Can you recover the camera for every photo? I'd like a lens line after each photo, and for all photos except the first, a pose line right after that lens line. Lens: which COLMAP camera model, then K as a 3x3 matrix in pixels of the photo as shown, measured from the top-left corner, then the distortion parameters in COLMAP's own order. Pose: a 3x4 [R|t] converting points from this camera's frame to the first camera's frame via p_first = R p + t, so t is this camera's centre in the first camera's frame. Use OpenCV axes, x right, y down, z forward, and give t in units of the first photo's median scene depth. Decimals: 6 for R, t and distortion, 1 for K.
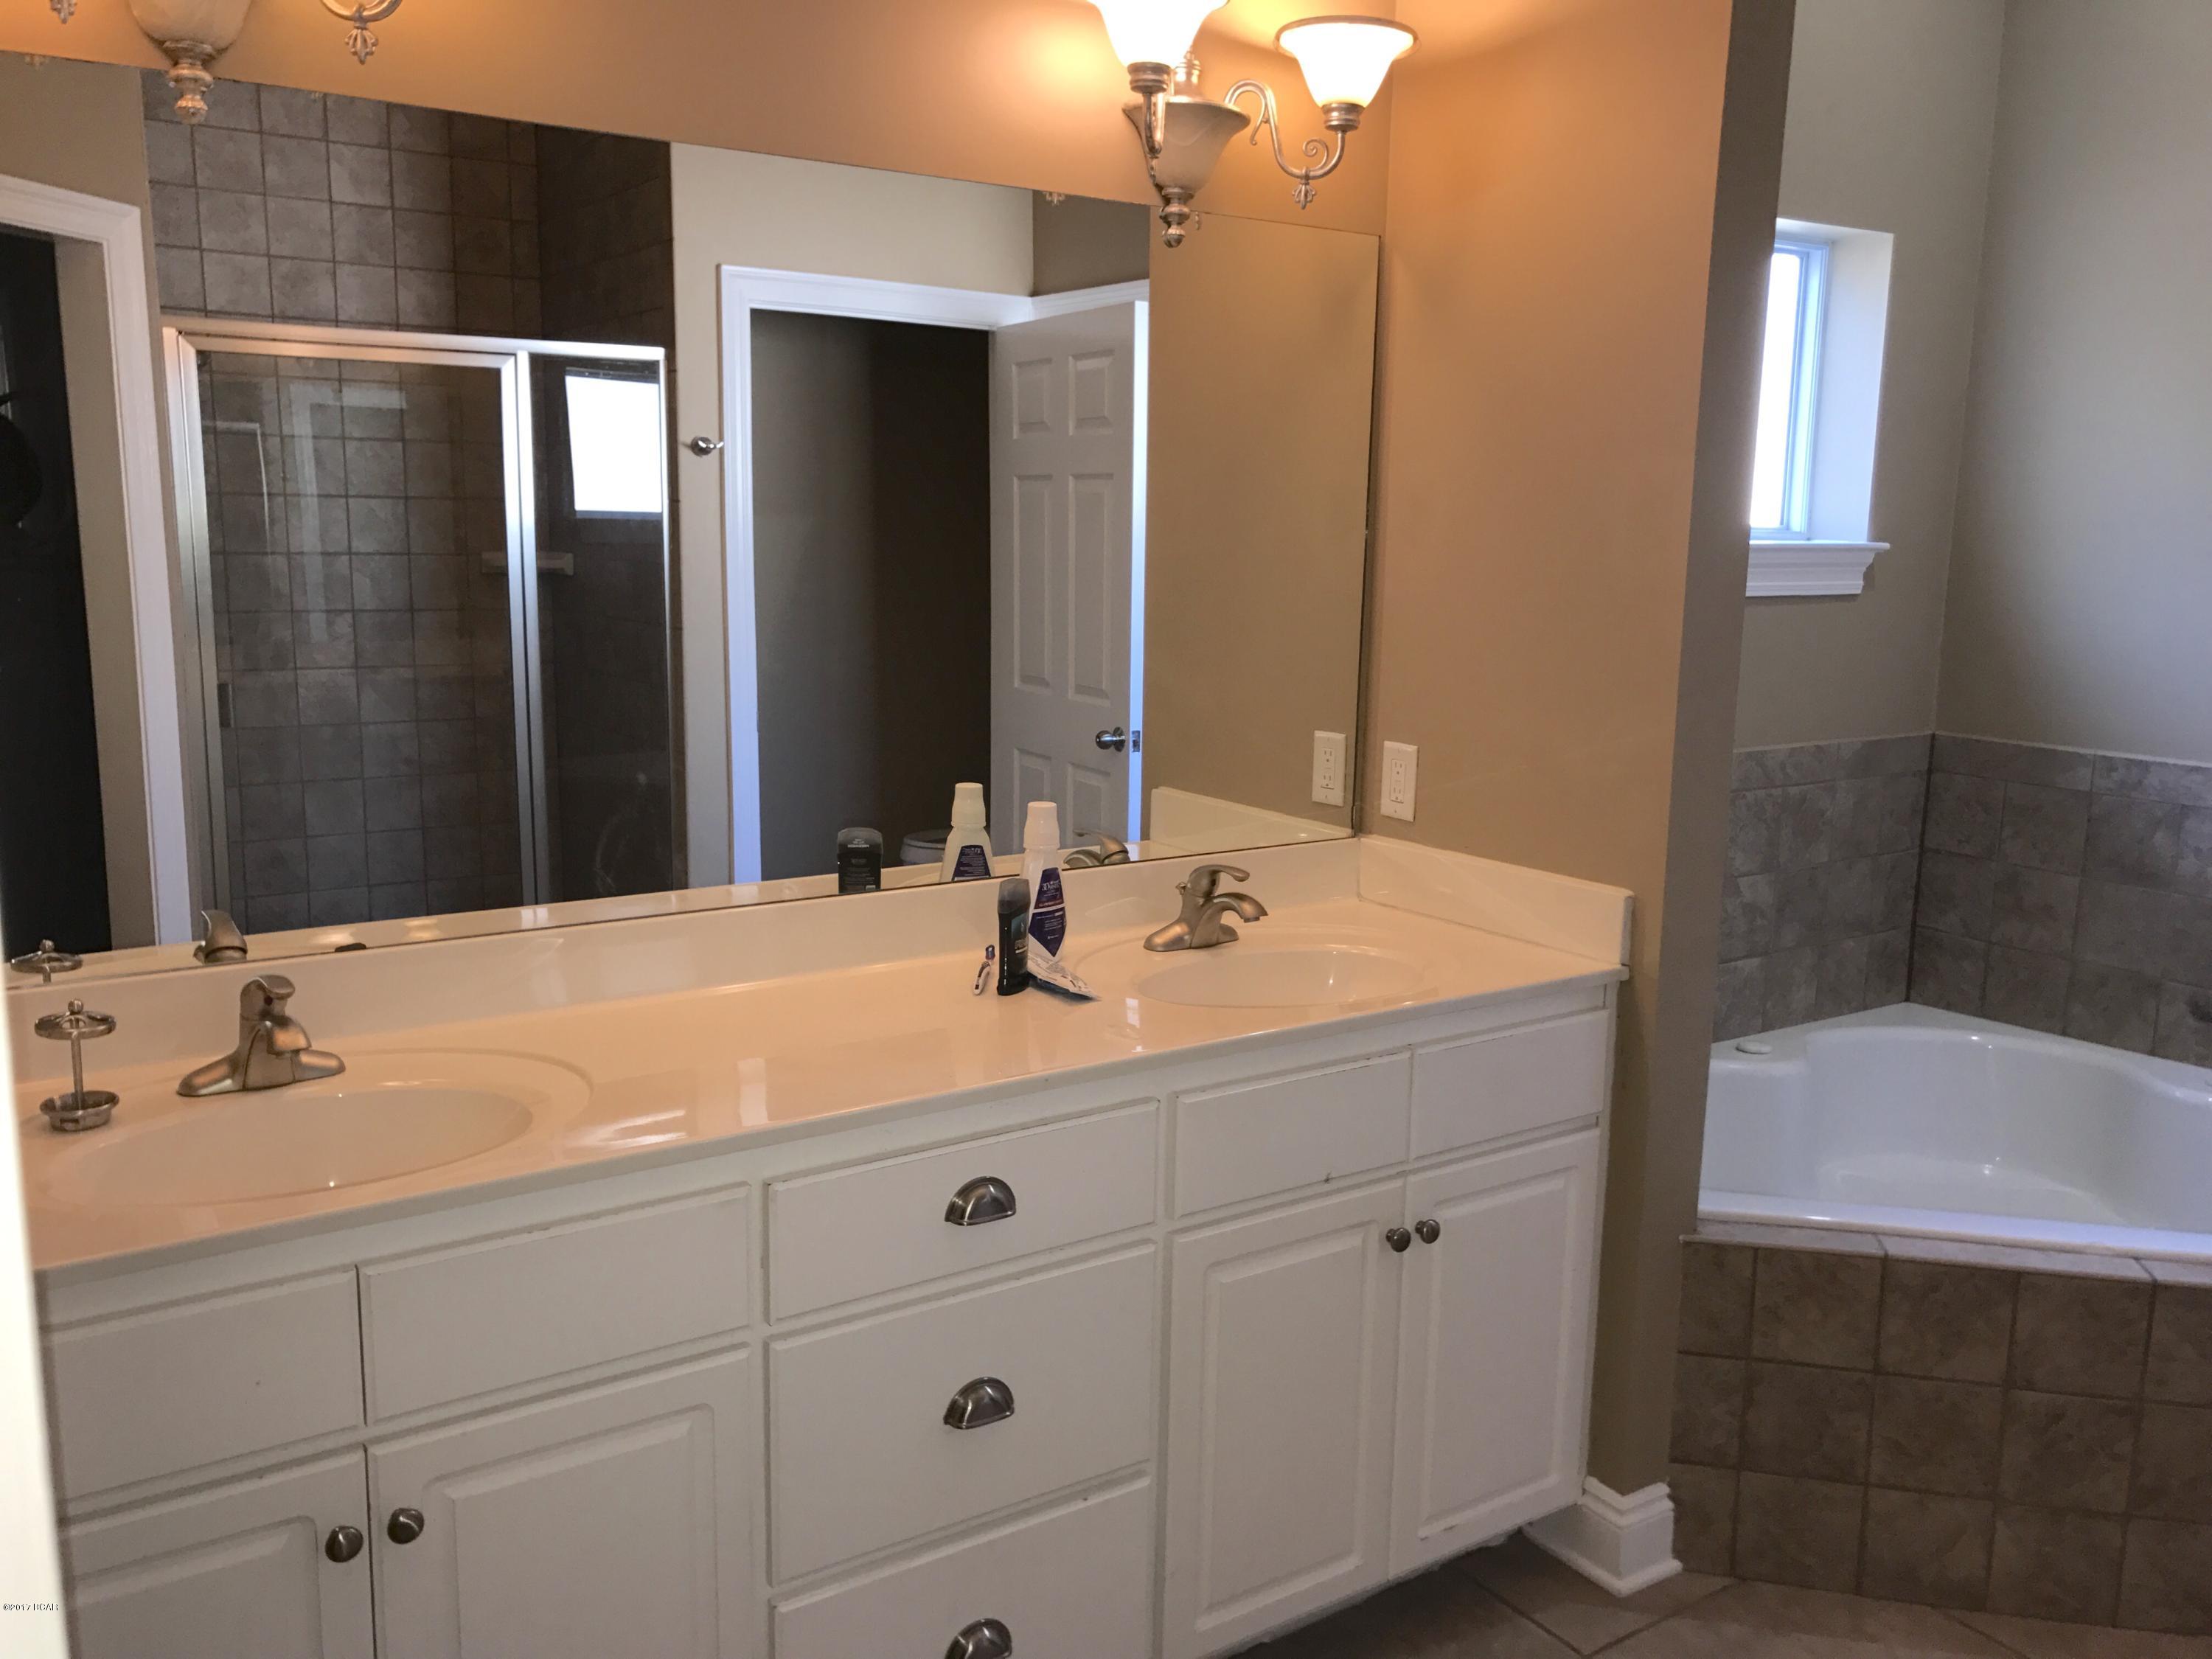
lens RADIAL K [[1848.4, 0, 1105.1], [0, 1848.4, 840.1], [0, 0, 1]] dist [0.035414, -0.048832]
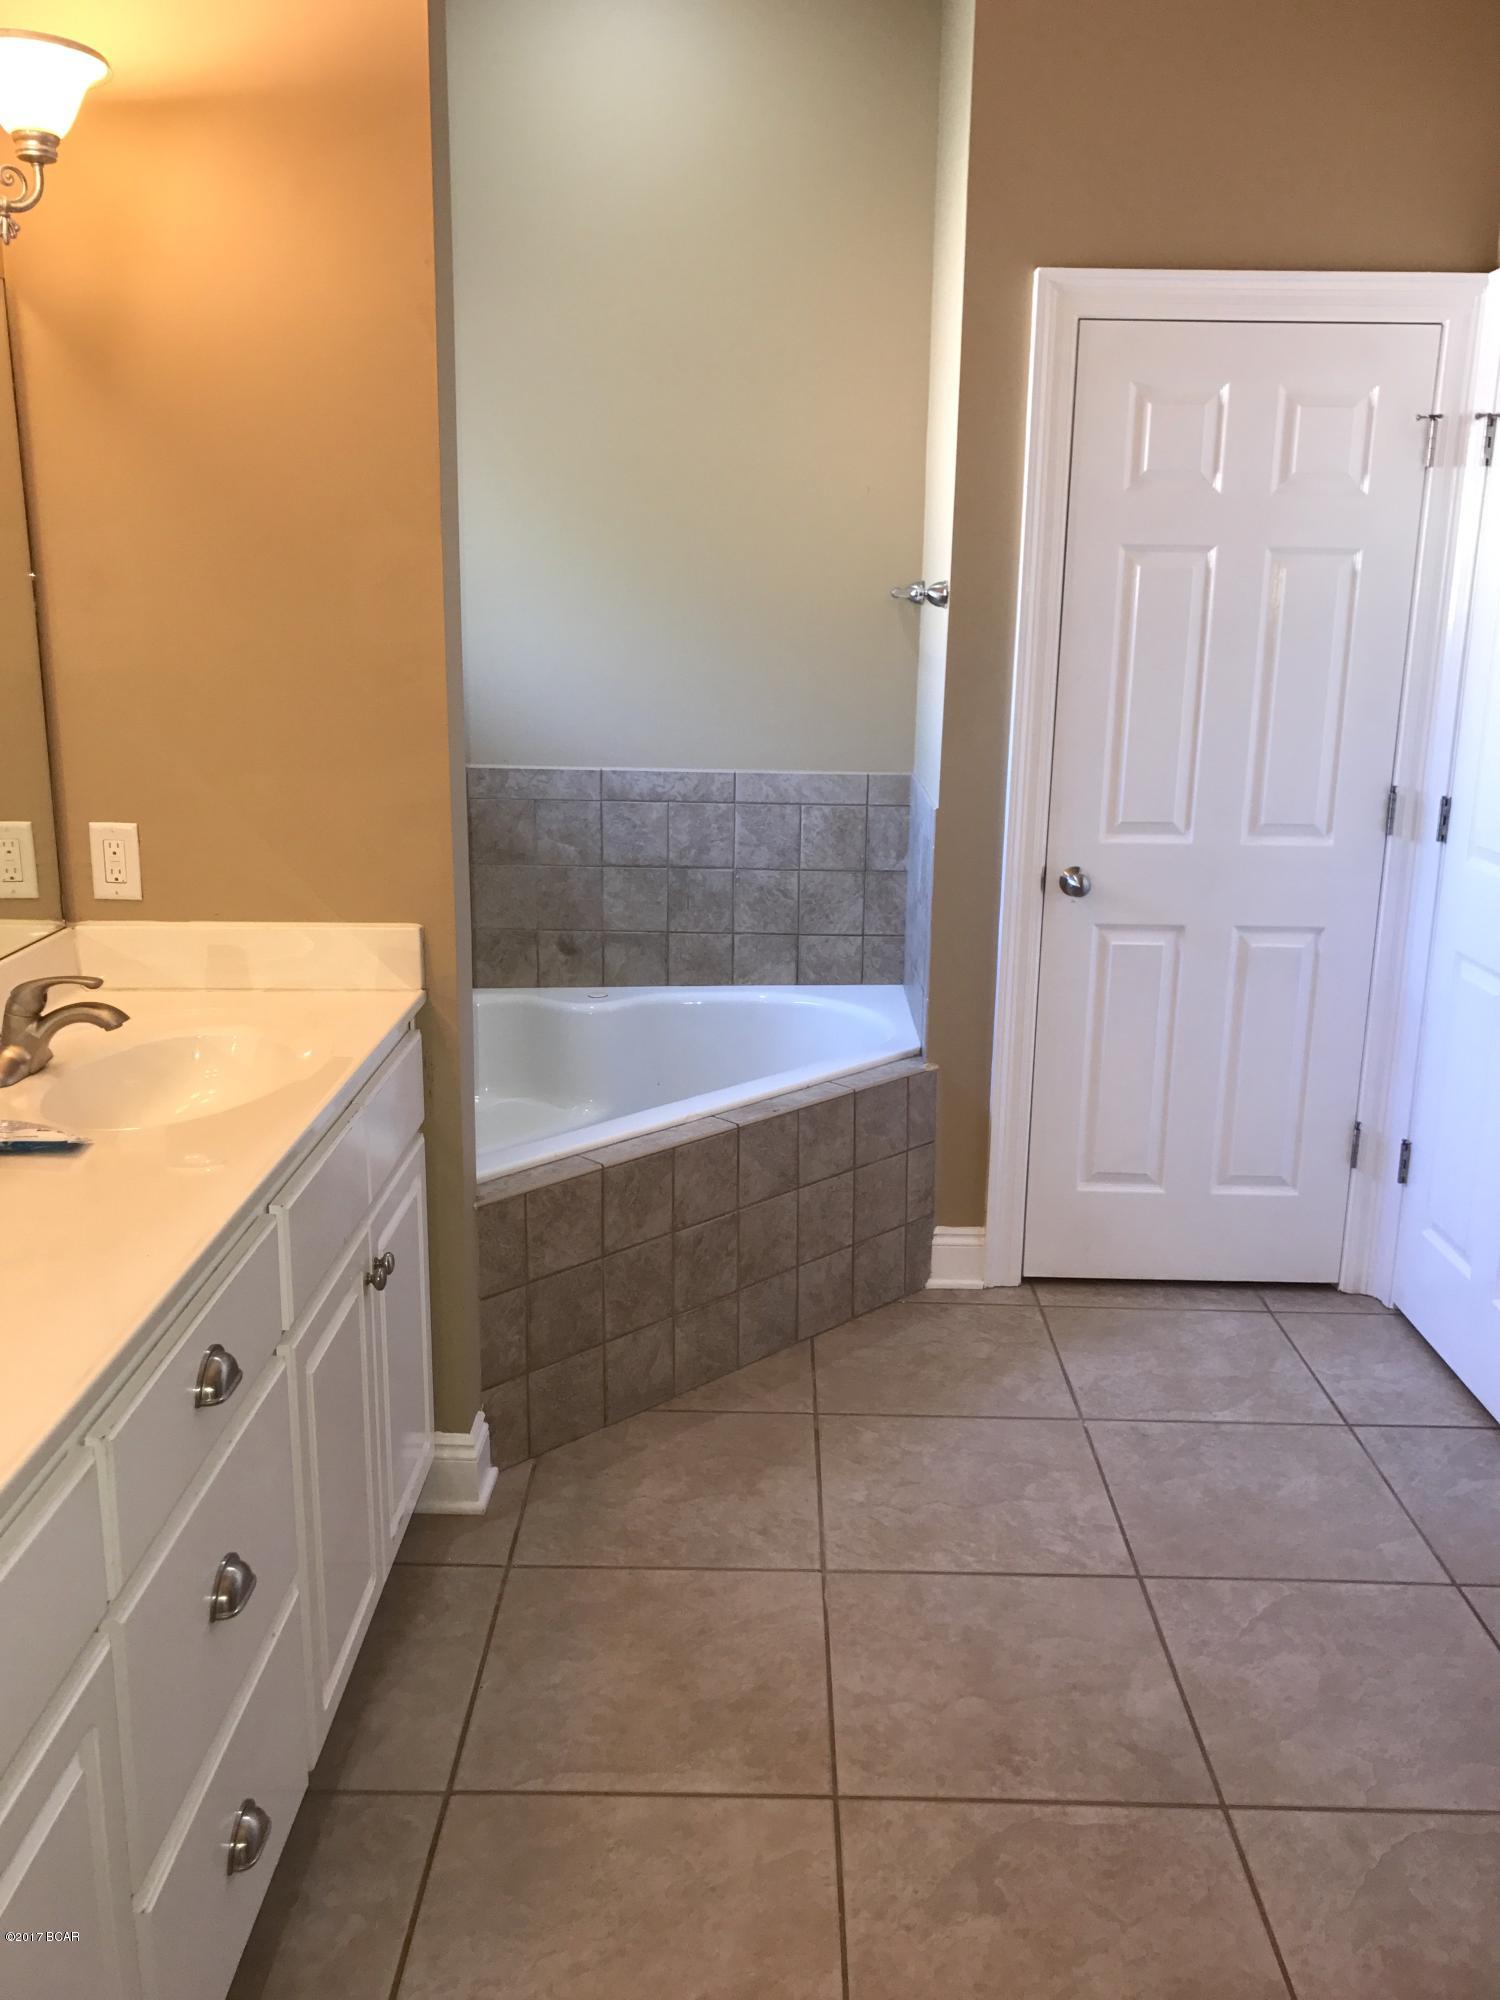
lens RADIAL K [[1671.3, 0, 753.6], [0, 1671.3, 992.7], [0, 0, 1]] dist [0.035414, -0.048832]
pose [[0.534589, -0.209629, 0.818700, -0.439661], [0.144687, 0.977147, 0.155723, -0.059235], [-0.832635, 0.035208, 0.552702, 0.257357]]
